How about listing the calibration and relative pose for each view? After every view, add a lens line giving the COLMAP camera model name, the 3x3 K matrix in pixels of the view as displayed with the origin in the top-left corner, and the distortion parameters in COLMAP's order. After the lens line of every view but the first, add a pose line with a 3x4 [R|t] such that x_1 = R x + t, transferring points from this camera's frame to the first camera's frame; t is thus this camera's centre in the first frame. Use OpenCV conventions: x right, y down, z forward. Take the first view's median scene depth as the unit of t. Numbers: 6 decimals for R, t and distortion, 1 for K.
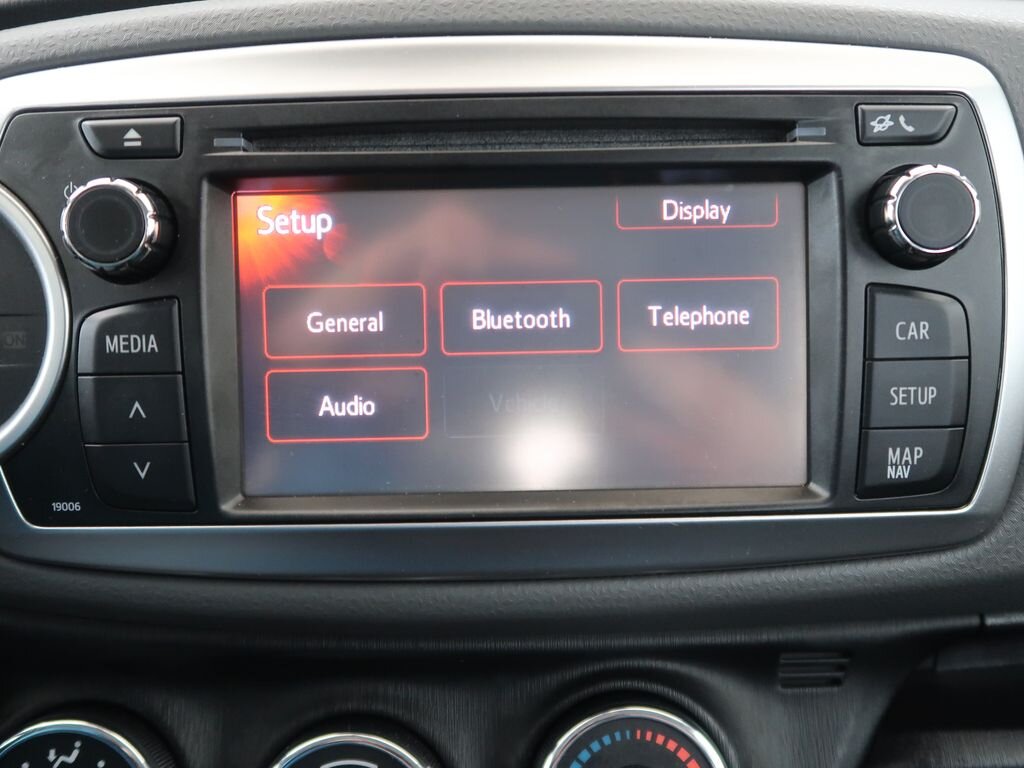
lens RADIAL K [[1046.6, 0, 515.3], [0, 1046.6, 382.0], [0, 0, 1]] dist [0.002923, 0.000000]
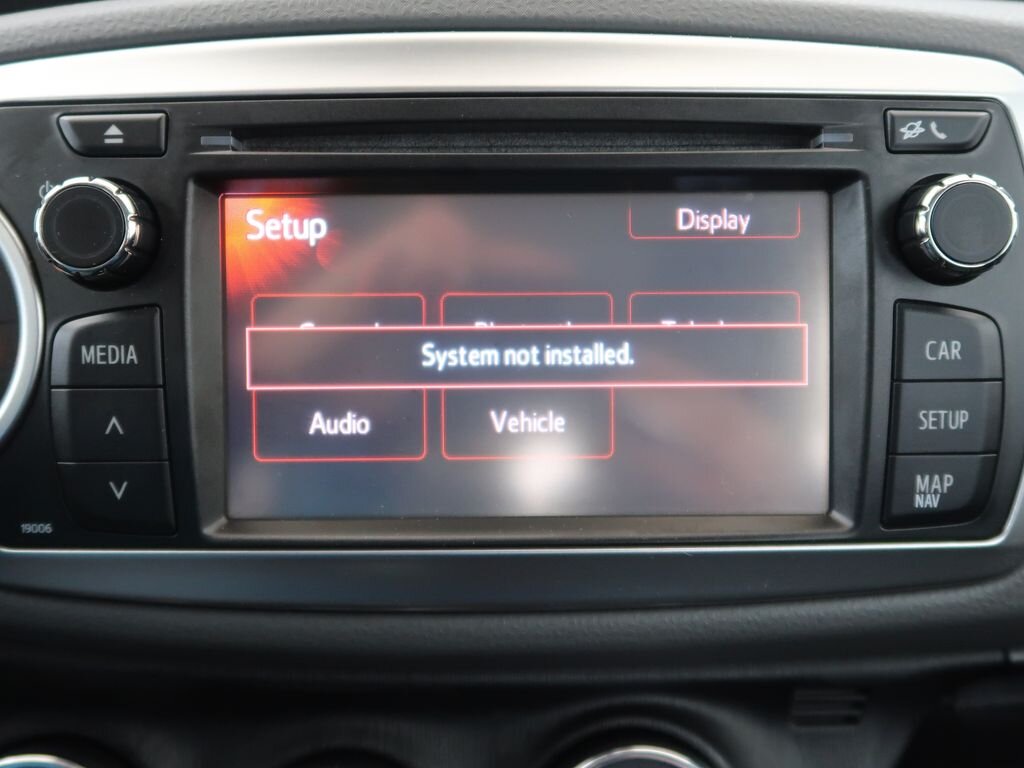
lens RADIAL K [[1046.6, 0, 510.6], [0, 1046.6, 383.7], [0, 0, 1]] dist [0.002923, 0.000000]
pose [[0.999900, 0.011444, 0.008361, -0.016147], [-0.011346, 0.999868, -0.011630, -0.003691], [-0.008493, 0.011534, 0.999897, 0.062797]]
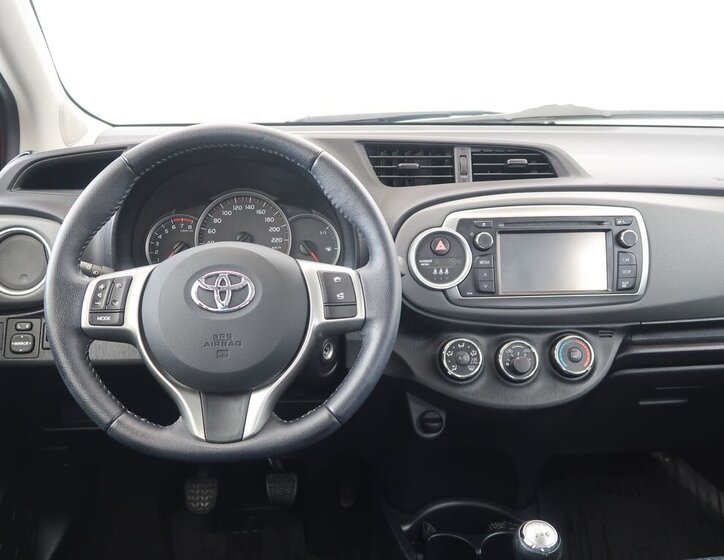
lens RADIAL K [[752.2, 0, 361.1], [0, 752.2, 278.2], [0, 0, 1]] dist [0.007344, 0.000000]
pose [[0.998151, -0.002791, 0.060712, -1.200631], [0.006481, 0.998137, -0.060672, 0.267699], [-0.060430, 0.060953, 0.996310, -2.733130]]
